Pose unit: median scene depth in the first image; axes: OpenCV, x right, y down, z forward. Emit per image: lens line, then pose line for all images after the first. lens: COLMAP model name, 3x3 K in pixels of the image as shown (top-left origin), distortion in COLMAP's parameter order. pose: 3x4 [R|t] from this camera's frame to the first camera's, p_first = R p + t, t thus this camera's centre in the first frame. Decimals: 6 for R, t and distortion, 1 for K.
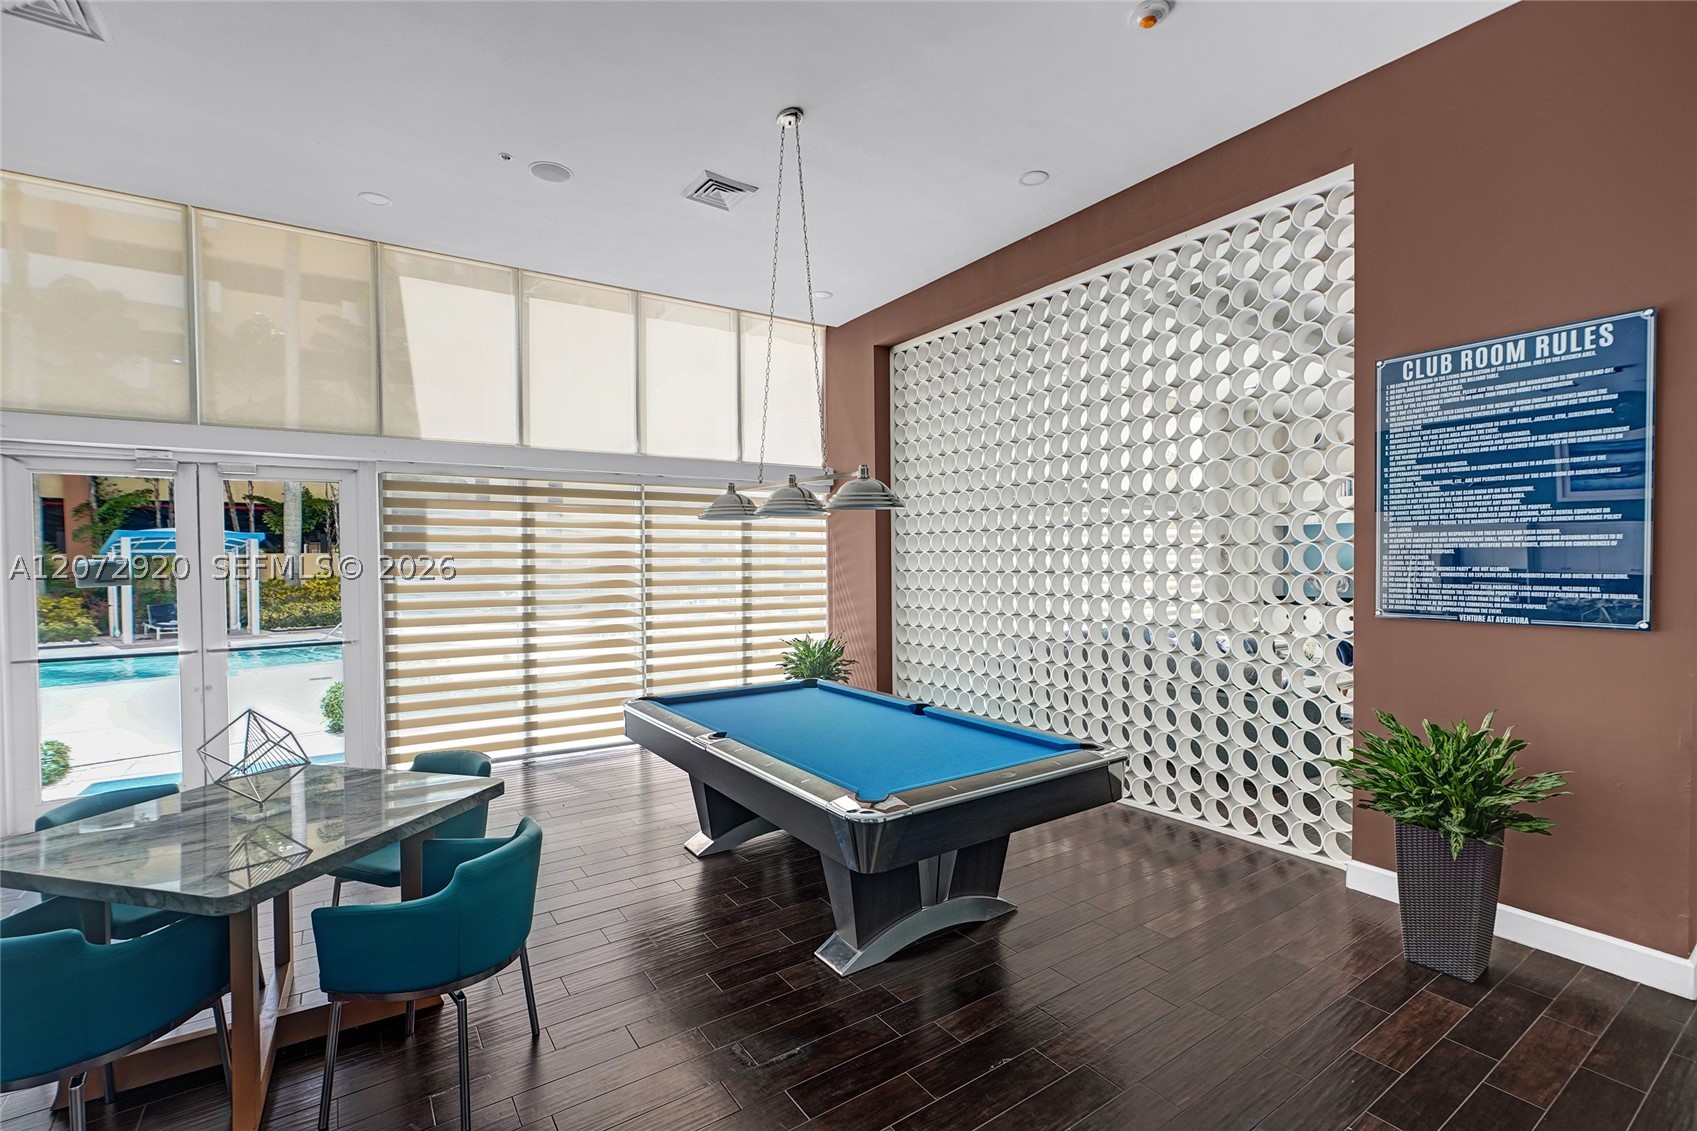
lens RADIAL K [[753.0, 0, 858.9], [0, 753.0, 573.2], [0, 0, 1]] dist [-0.009691, 0.004276]
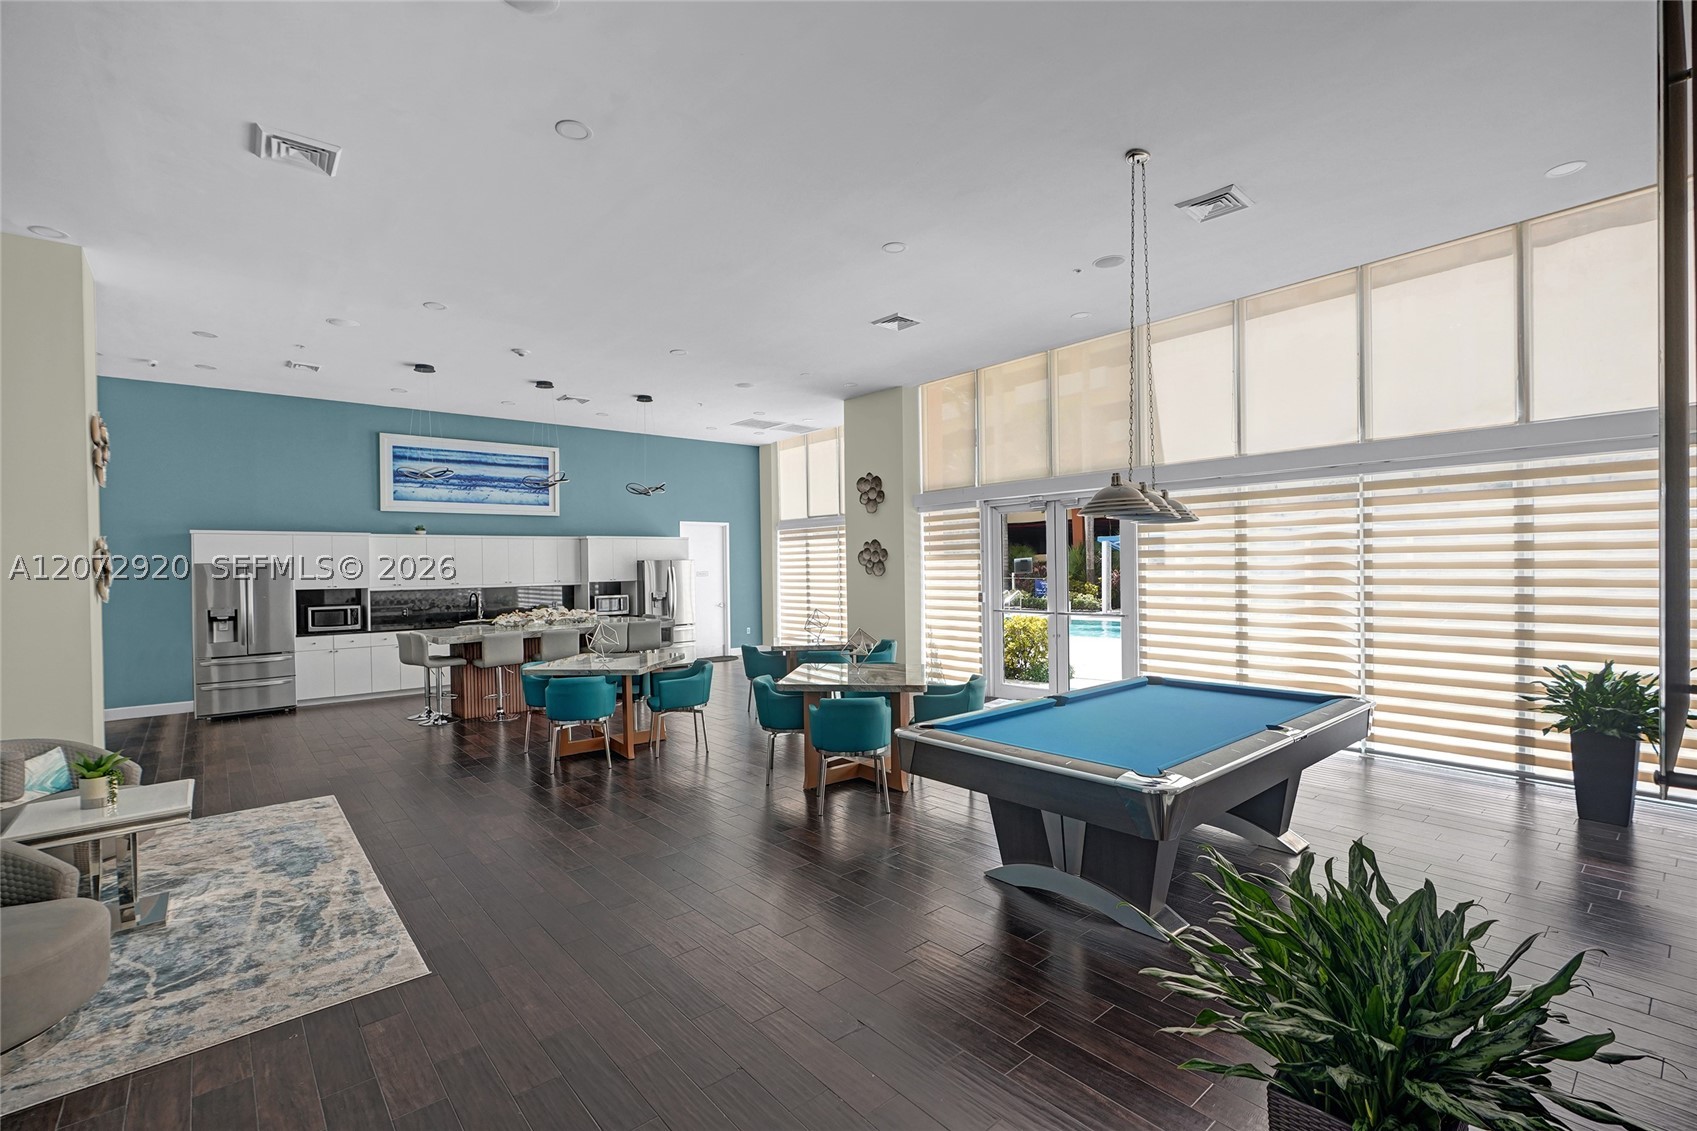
lens RADIAL K [[753.0, 0, 860.1], [0, 753.0, 572.7], [0, 0, 1]] dist [-0.009691, 0.004276]
pose [[0.106749, 0.013697, -0.994192, 0.568812], [-0.007606, 0.999887, 0.012959, -0.004681], [0.994257, 0.006179, 0.106841, 0.291475]]
